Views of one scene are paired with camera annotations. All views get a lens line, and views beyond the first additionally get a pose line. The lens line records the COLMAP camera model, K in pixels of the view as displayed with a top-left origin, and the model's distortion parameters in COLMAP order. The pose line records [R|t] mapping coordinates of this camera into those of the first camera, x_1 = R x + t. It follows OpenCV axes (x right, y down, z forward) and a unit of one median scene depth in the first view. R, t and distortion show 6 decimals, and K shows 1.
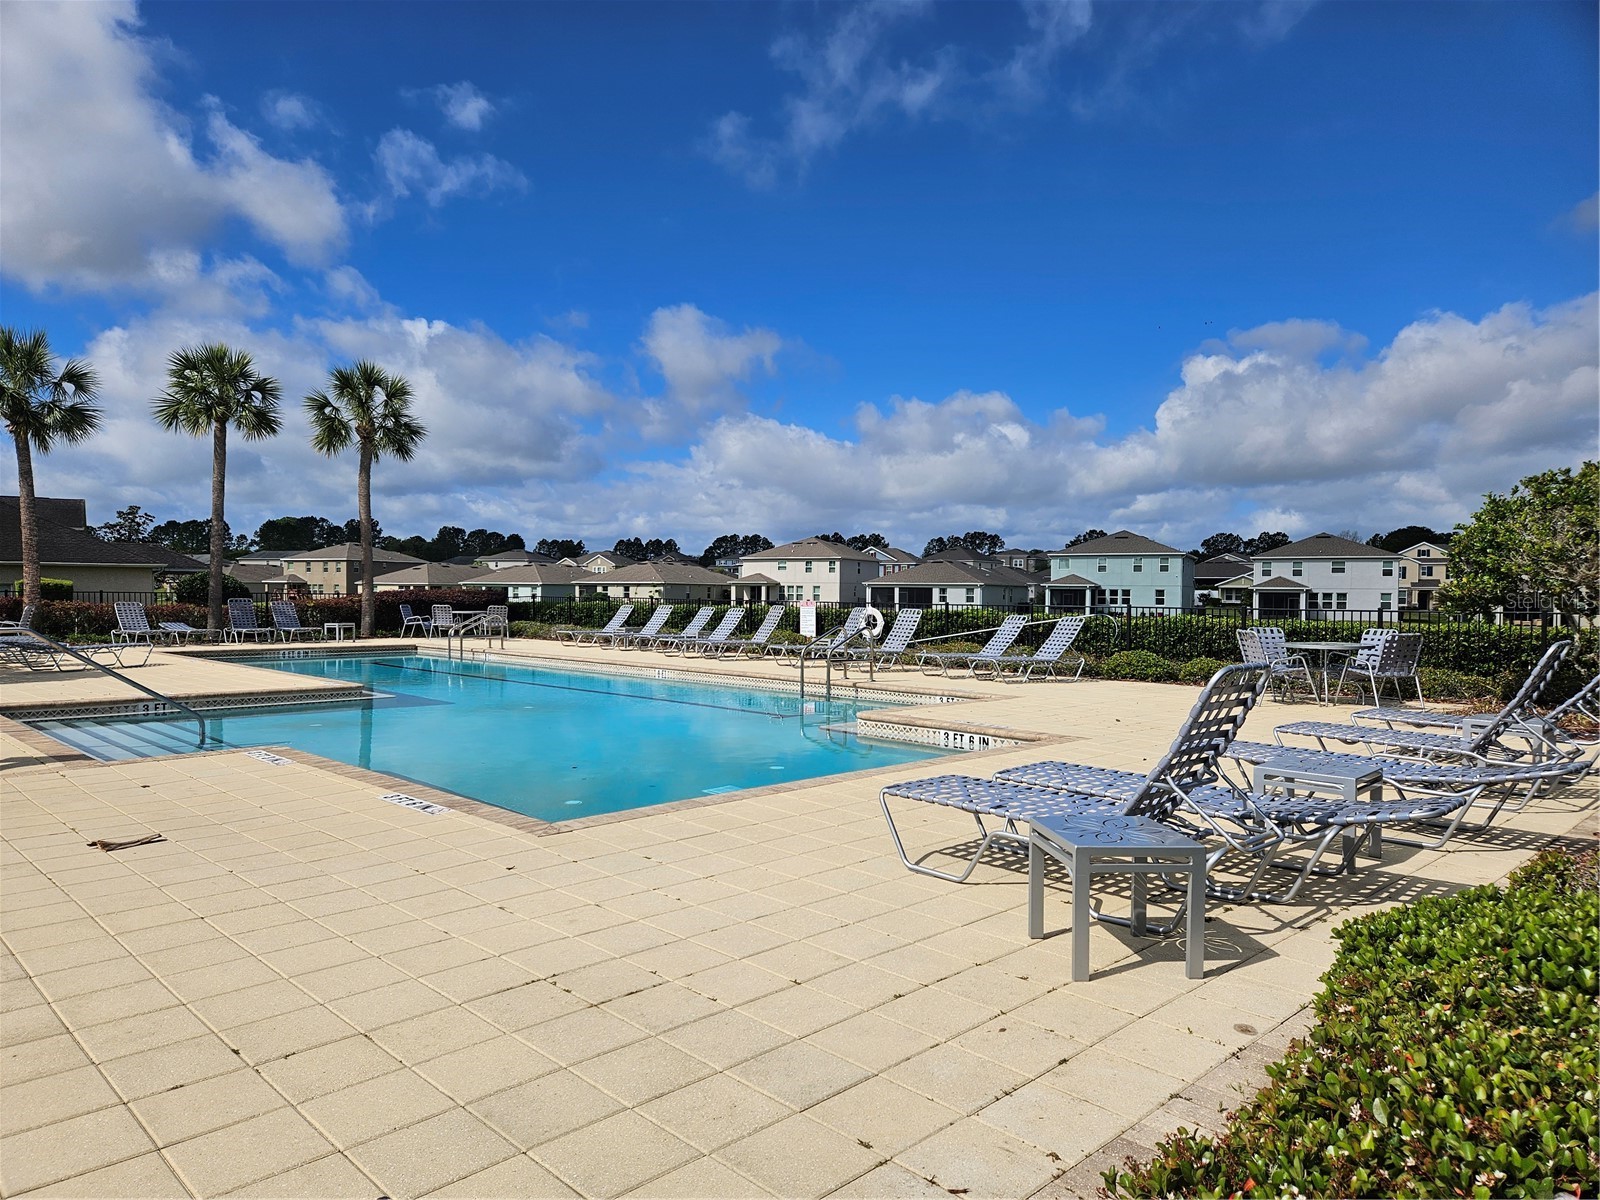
lens RADIAL K [[1076.8, 0, 800.0], [0, 1076.8, 600.0], [0, 0, 1]] dist [0.010742, 0.000038]
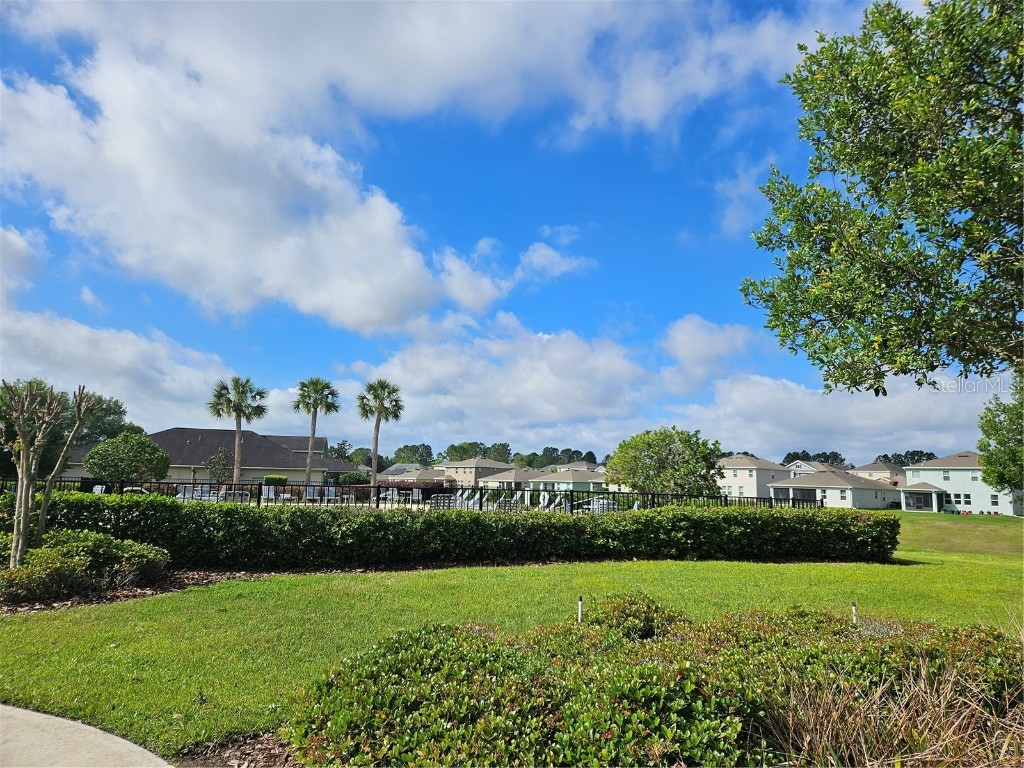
lens RADIAL K [[689.1, 0, 512.0], [0, 689.1, 384.0], [0, 0, 1]] dist [0.010742, 0.000038]
pose [[0.895517, -0.044397, -0.442806, 0.178863], [-0.026244, 0.988011, -0.152136, 0.001346], [0.444252, 0.147861, 0.883616, -0.057392]]
